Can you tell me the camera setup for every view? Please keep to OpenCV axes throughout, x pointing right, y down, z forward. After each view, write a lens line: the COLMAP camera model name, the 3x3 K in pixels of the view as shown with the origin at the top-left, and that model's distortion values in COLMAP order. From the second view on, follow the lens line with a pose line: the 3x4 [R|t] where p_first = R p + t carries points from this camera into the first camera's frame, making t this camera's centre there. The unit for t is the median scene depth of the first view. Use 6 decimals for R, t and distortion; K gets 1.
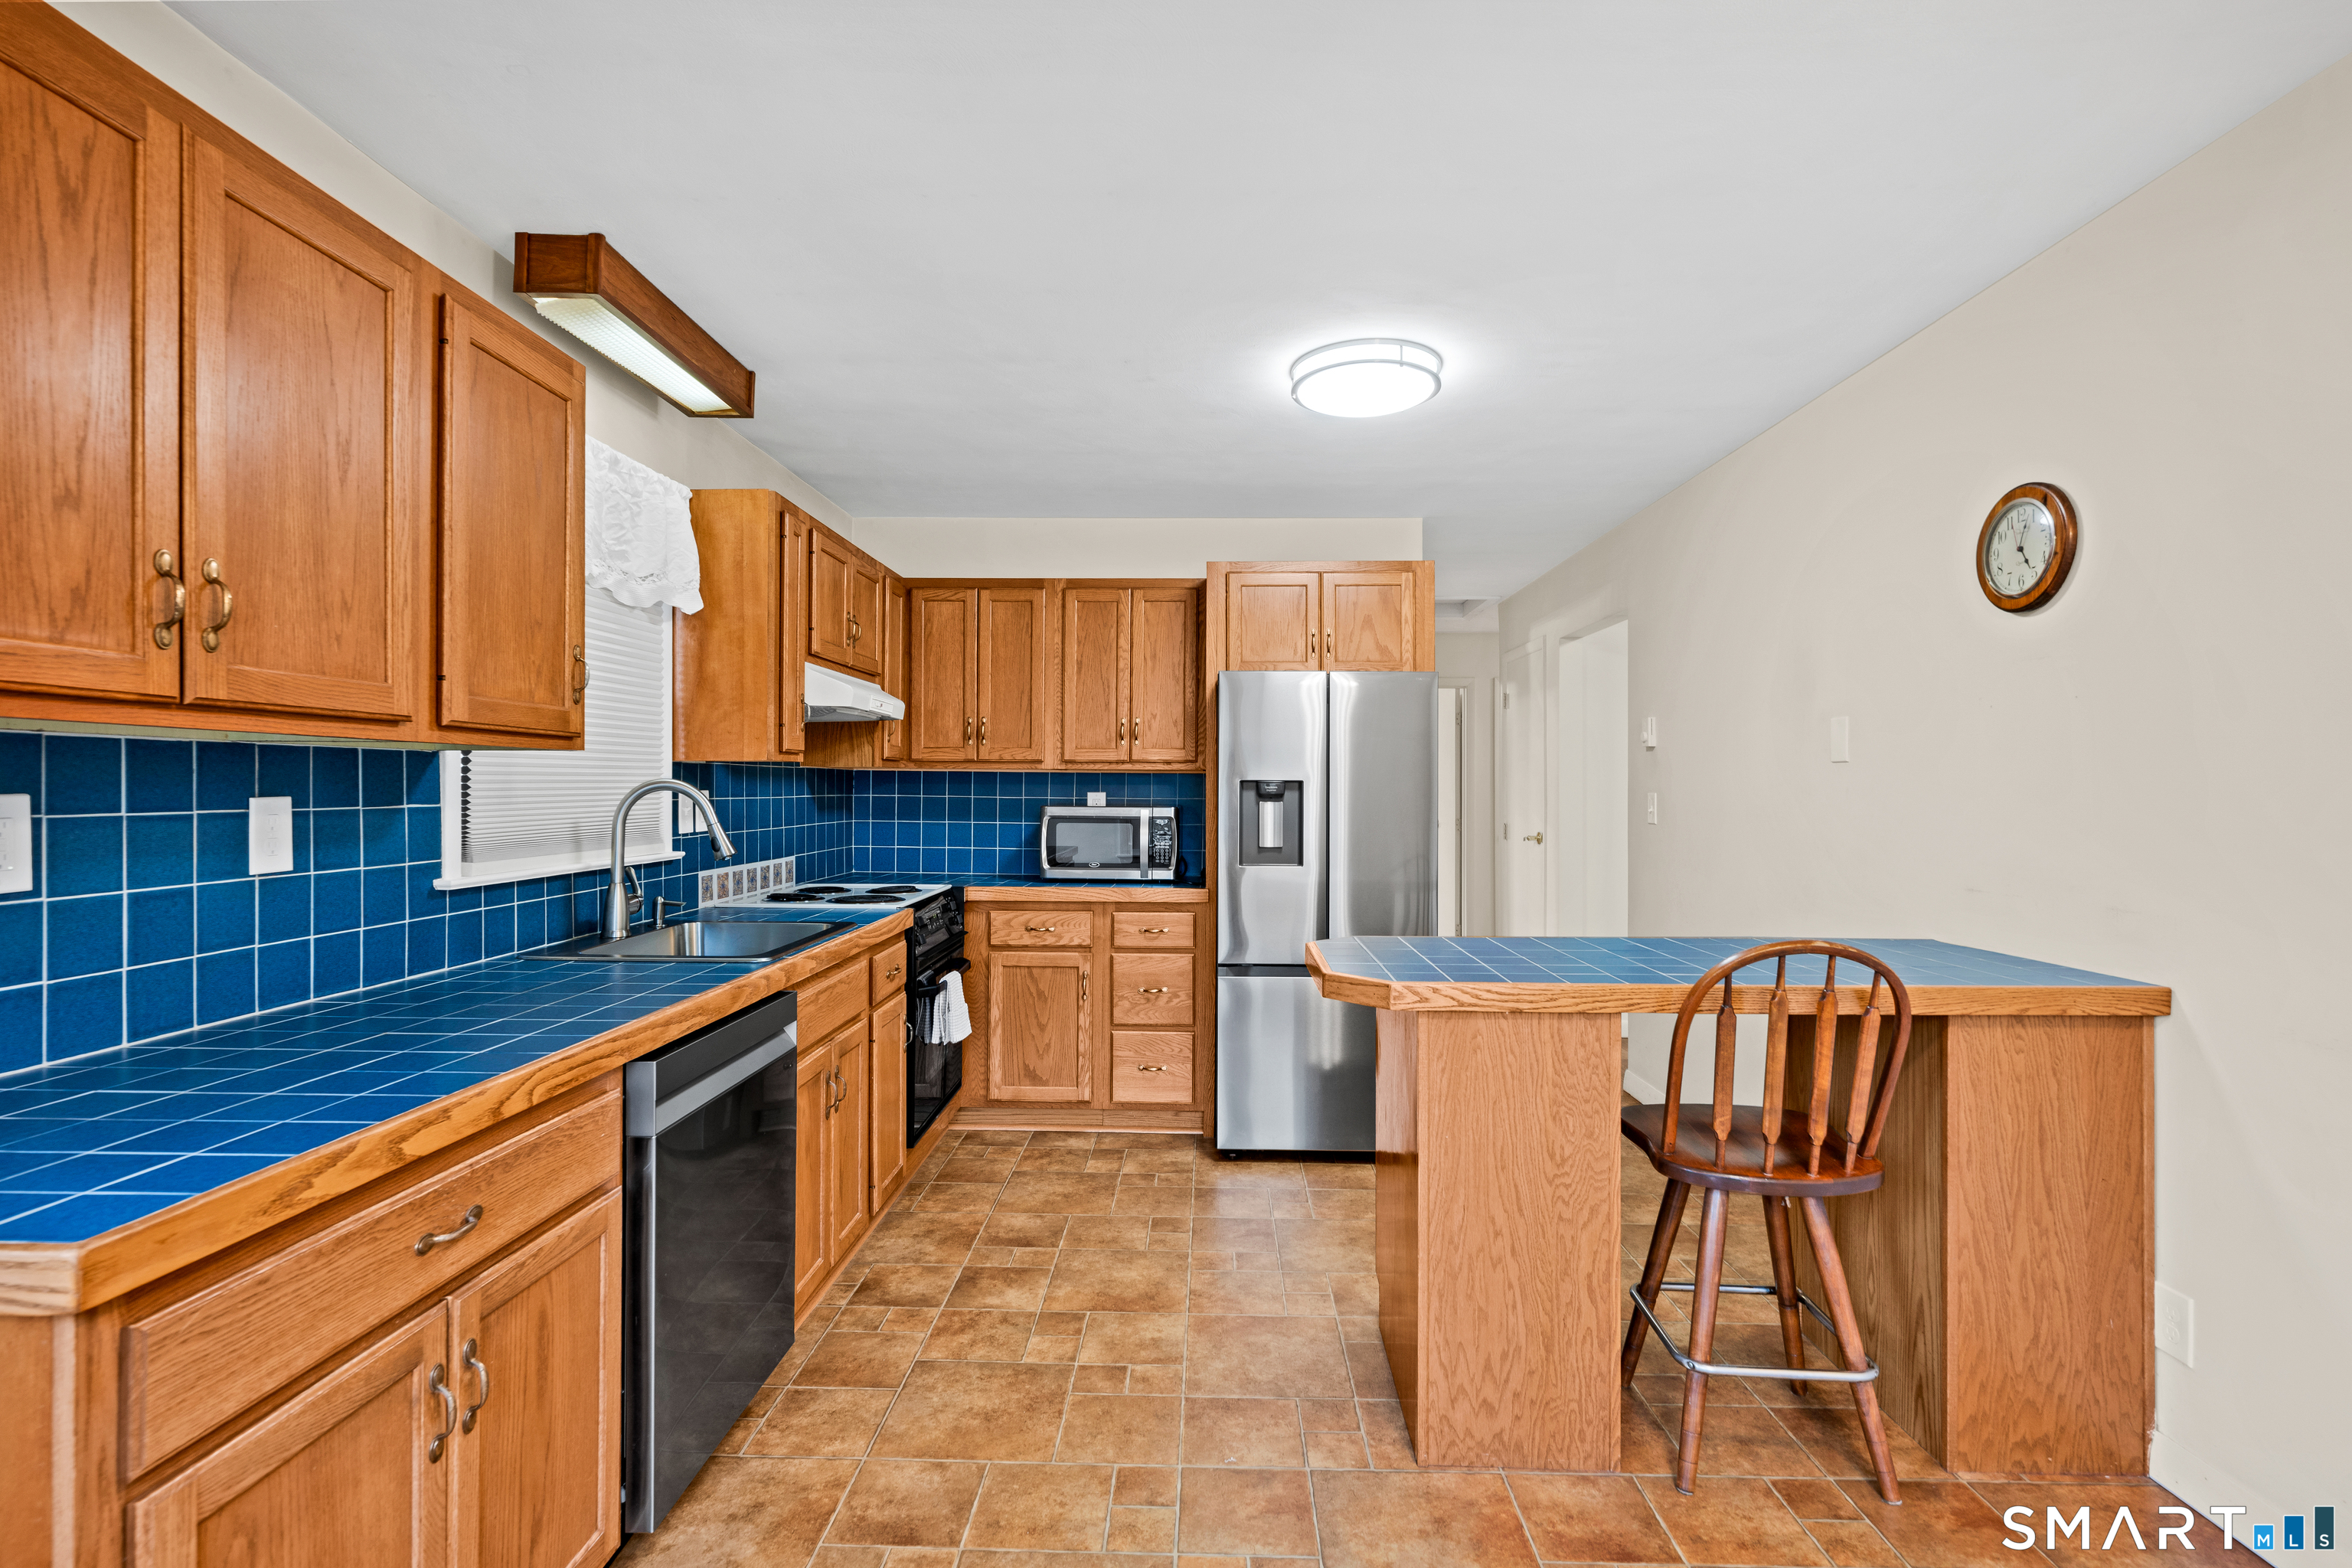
lens RADIAL K [[1101.9, 0, 1174.3], [0, 1101.9, 790.3], [0, 0, 1]] dist [-0.001283, -0.000404]
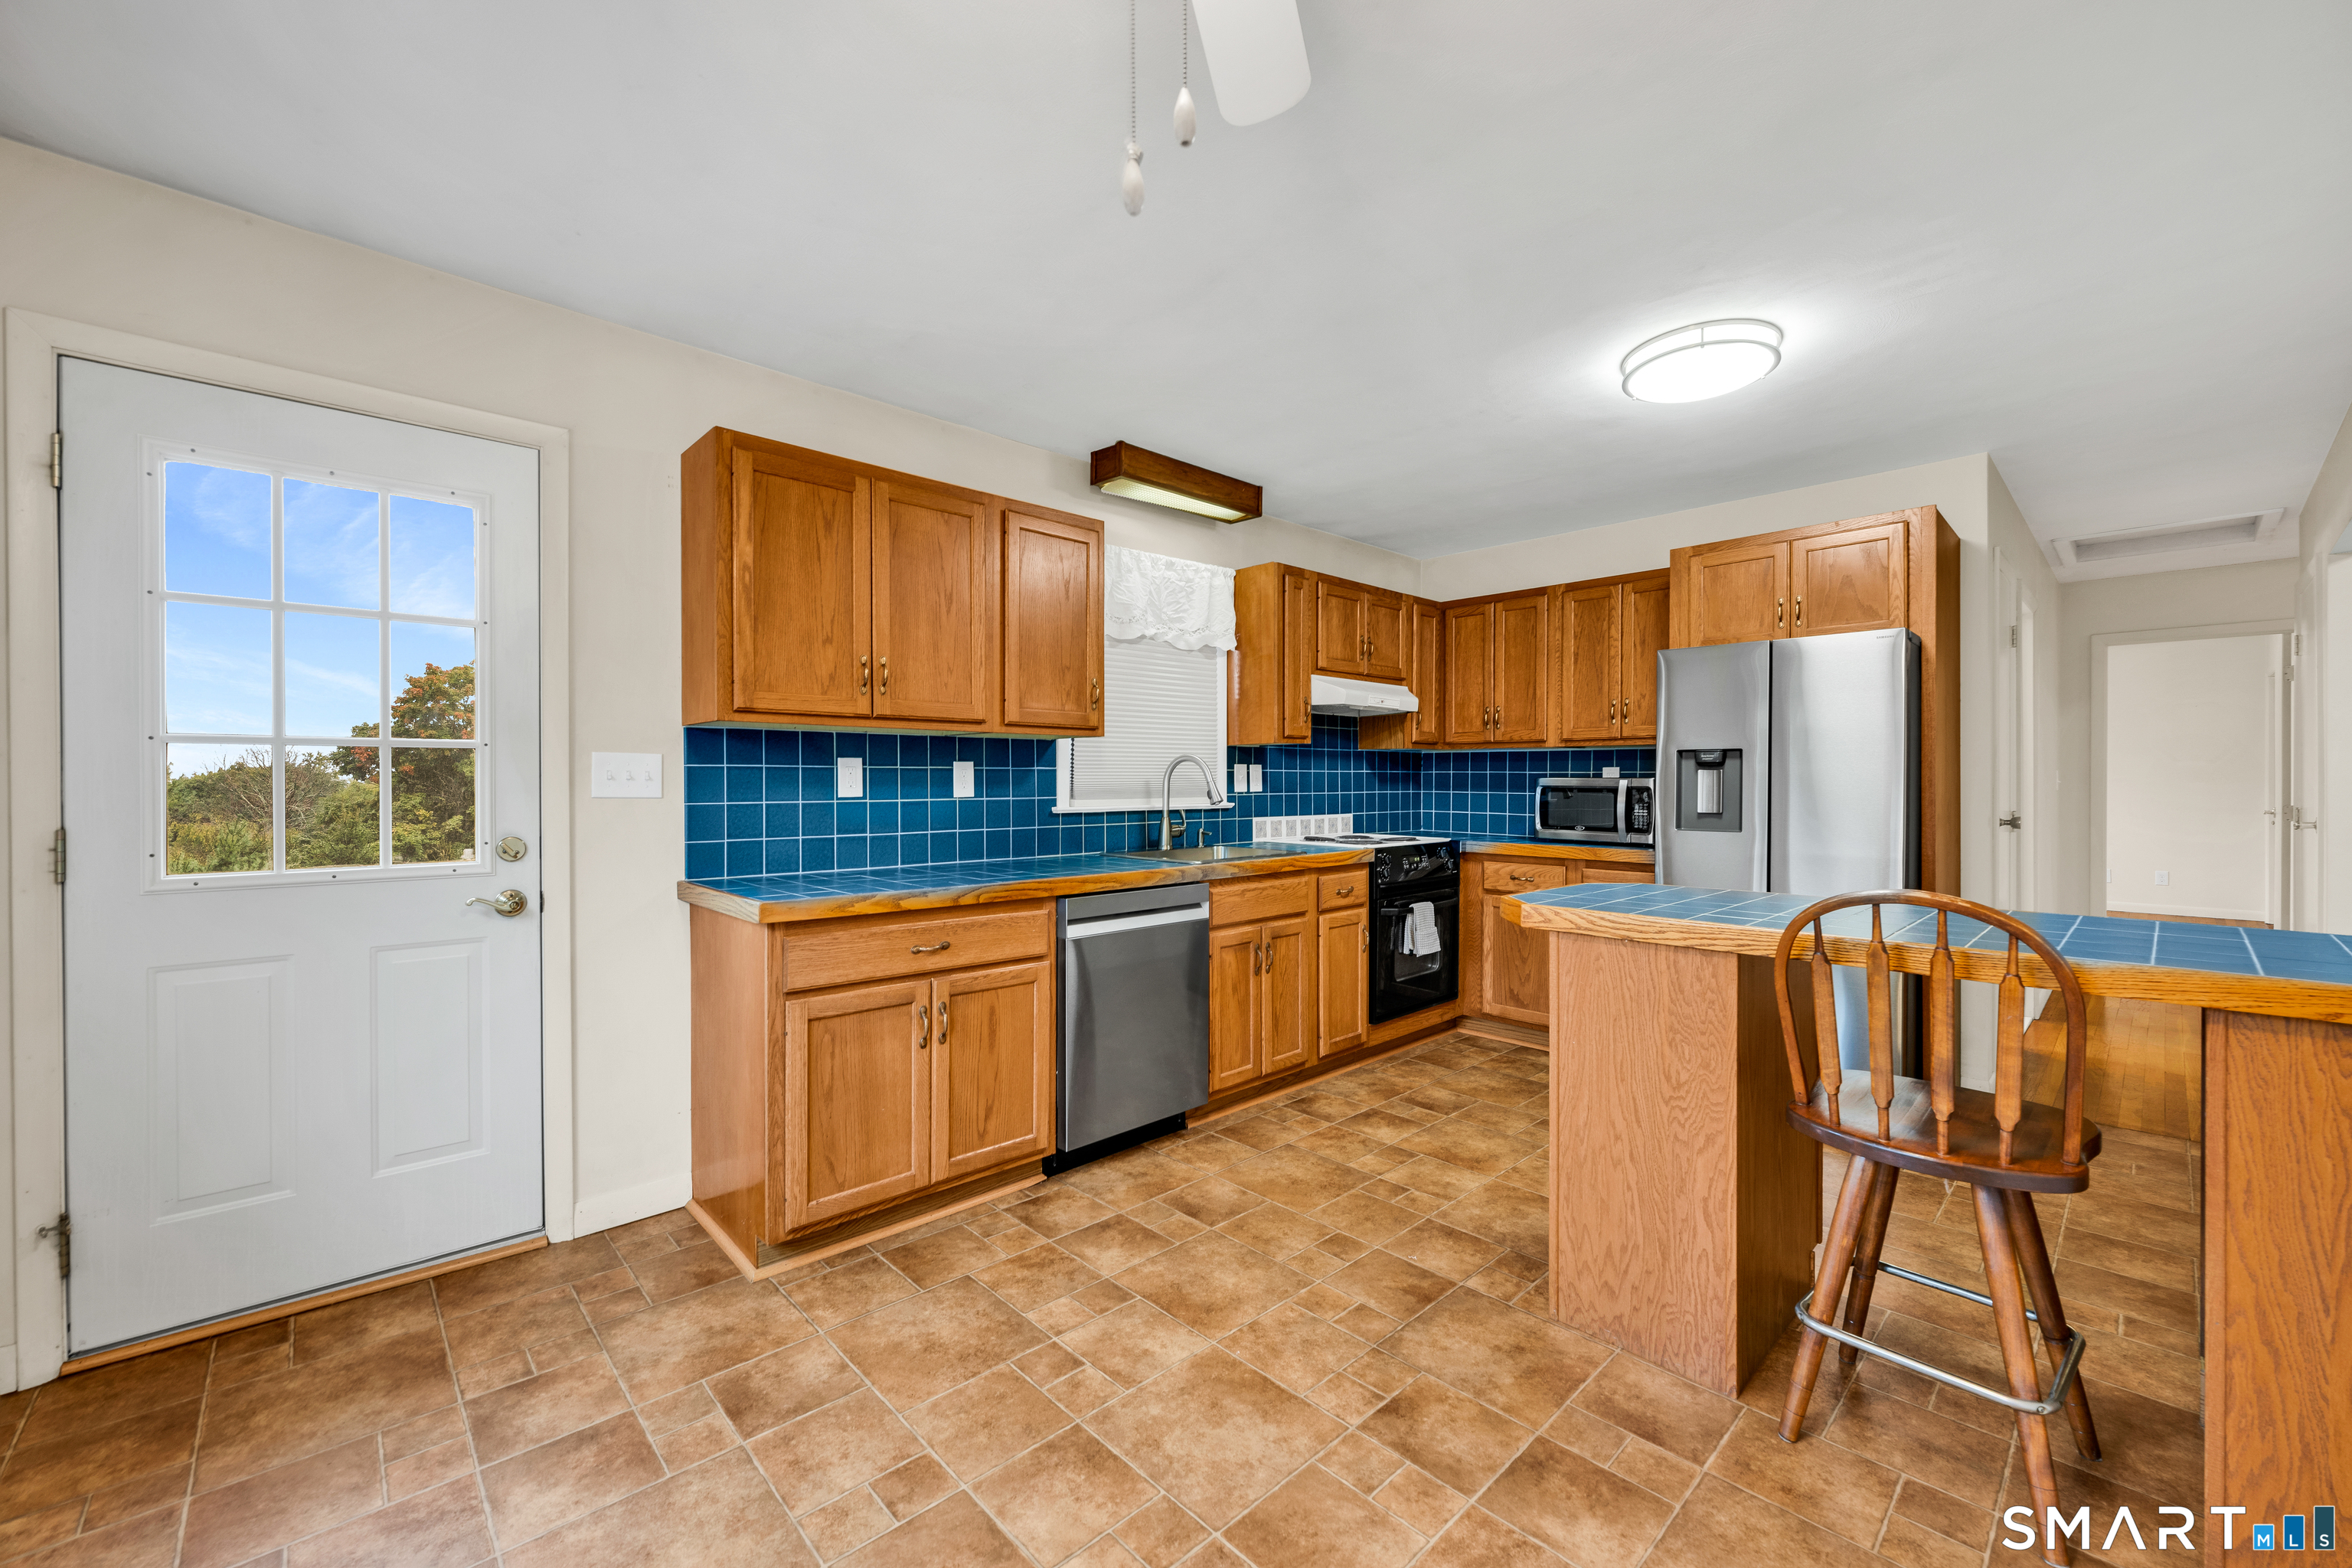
lens RADIAL K [[936.1, 0, 1176.0], [0, 936.1, 789.2], [0, 0, 1]] dist [0.000137, 0.000017]
pose [[0.704229, 0.002861, -0.709967, 0.535292], [0.000171, 0.999991, 0.004200, 0.037129], [0.709972, -0.003079, 0.704223, 0.011675]]
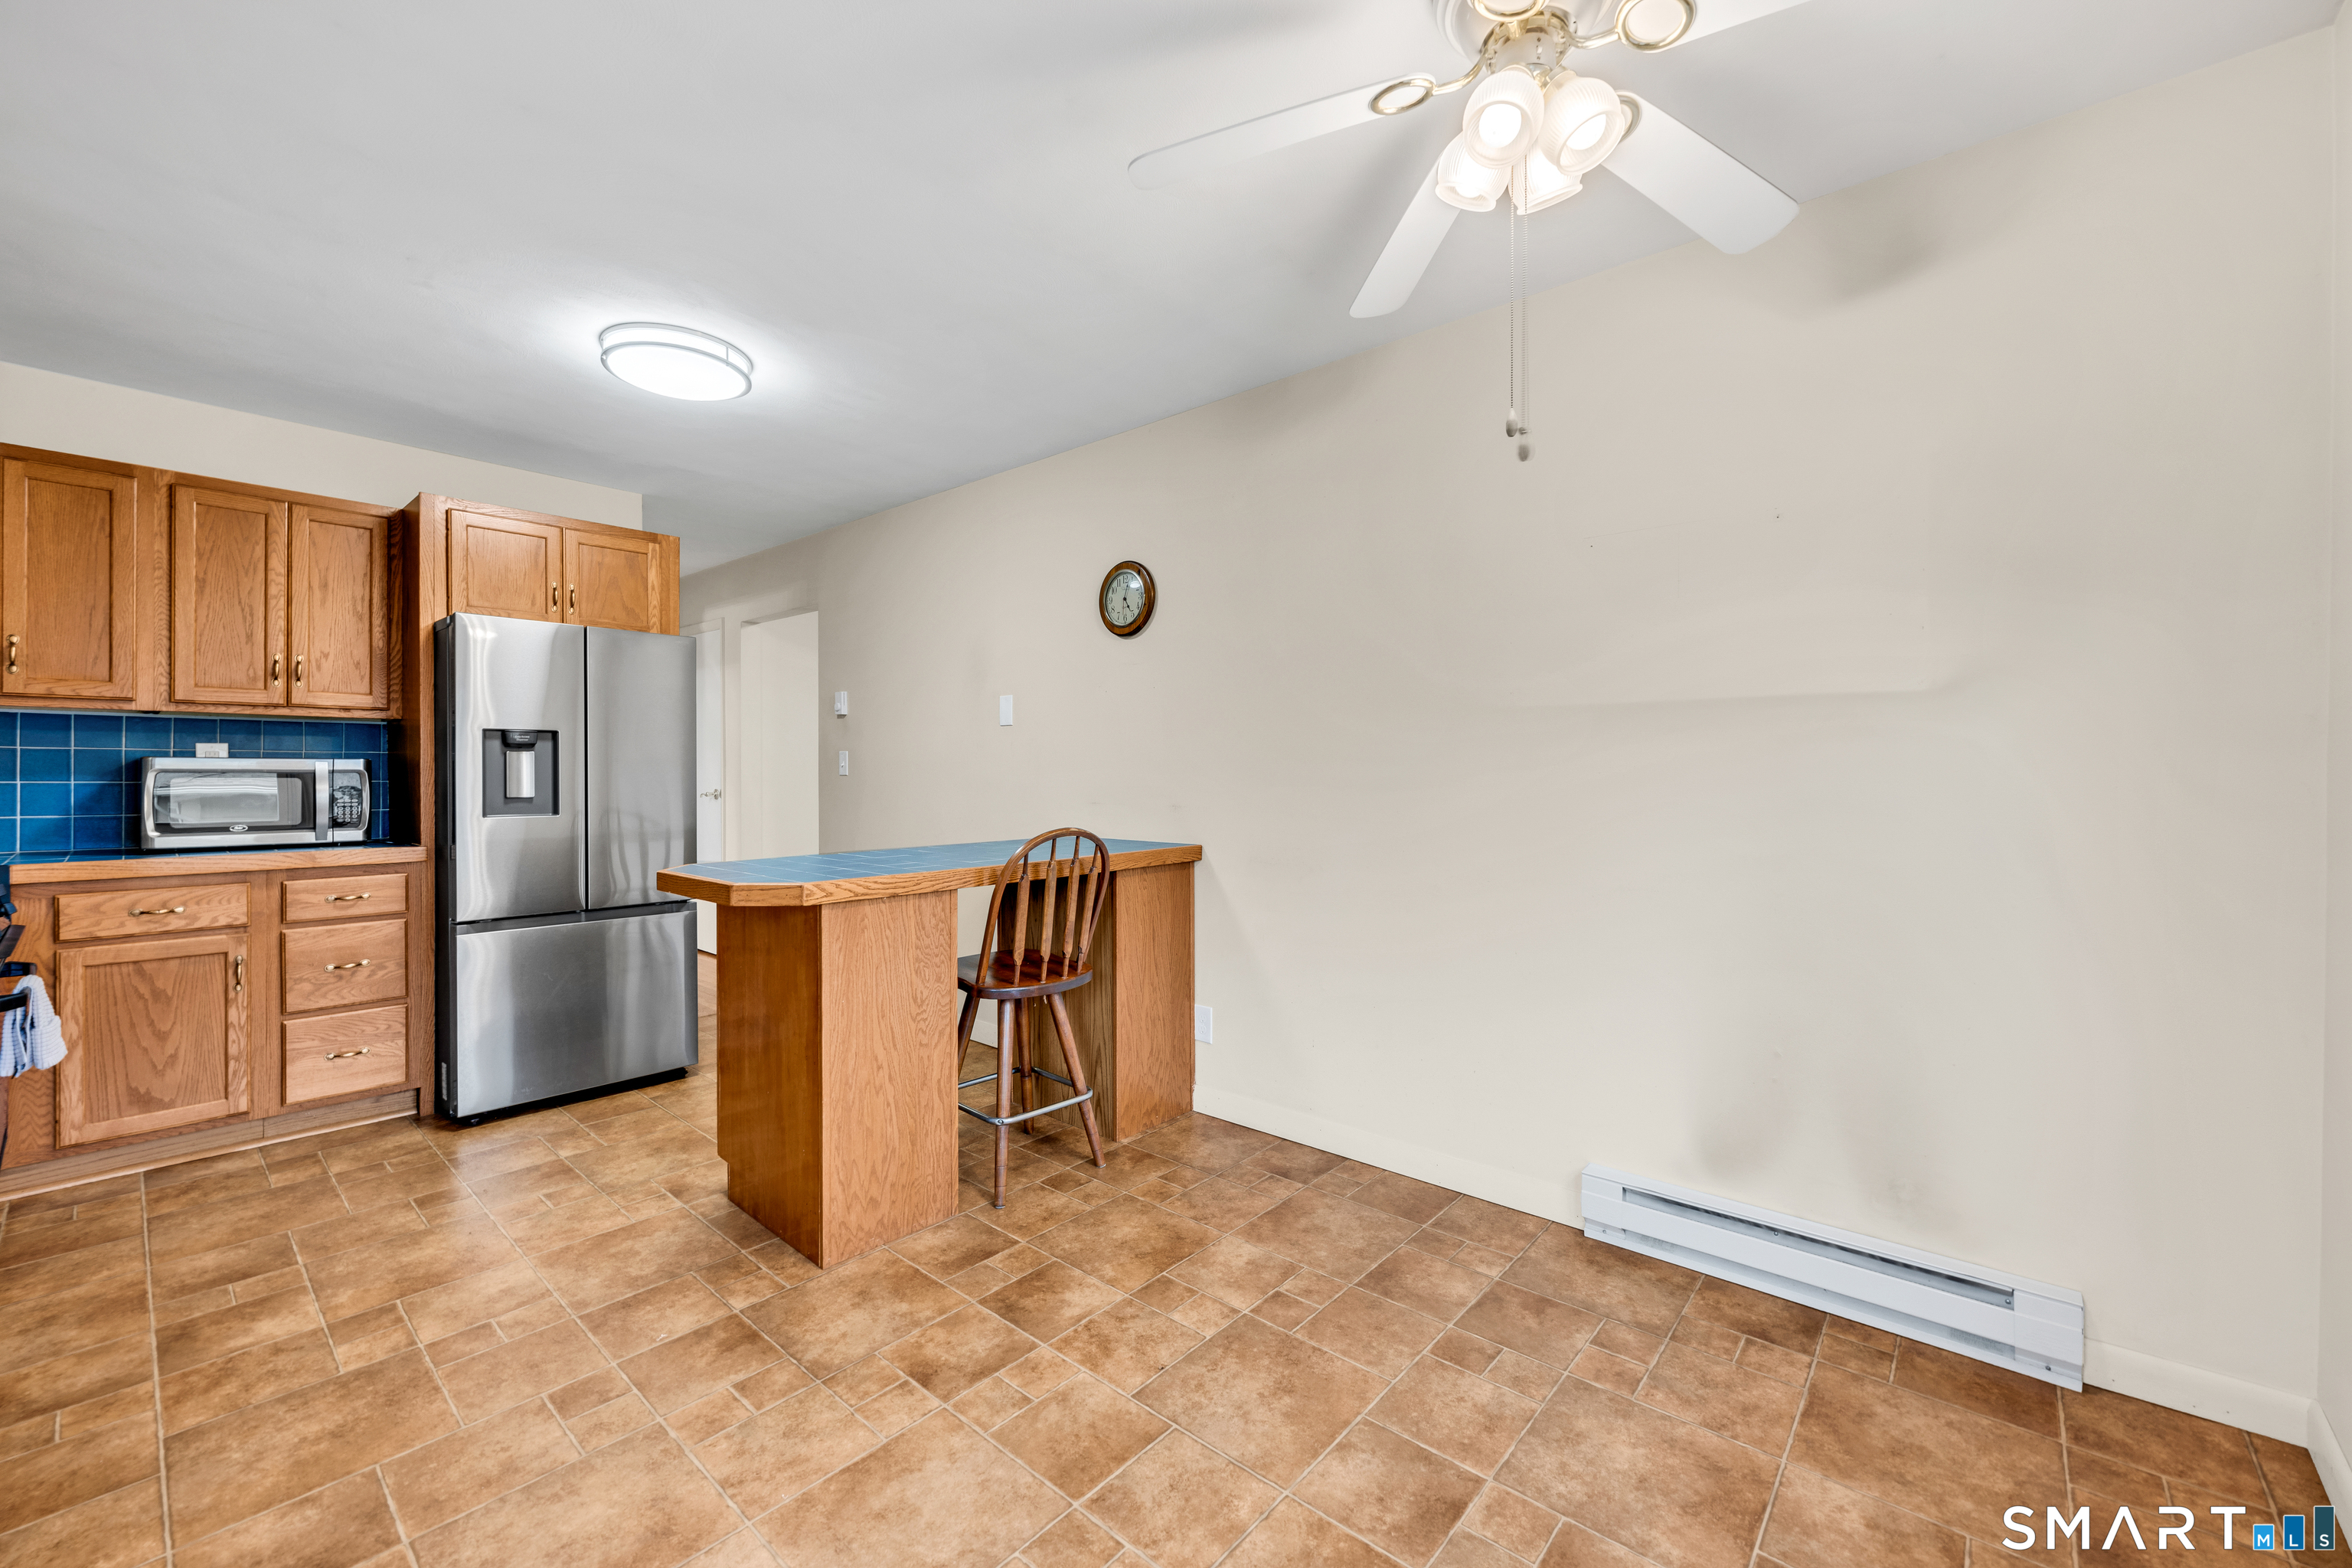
lens RADIAL K [[946.5, 0, 1175.6], [0, 946.5, 775.8], [0, 0, 1]] dist [0.000674, -0.000126]
pose [[0.633636, -0.007335, 0.773597, -0.289149], [0.001617, 0.999965, 0.008157, 0.038656], [-0.773630, -0.003917, 0.633626, 0.012871]]
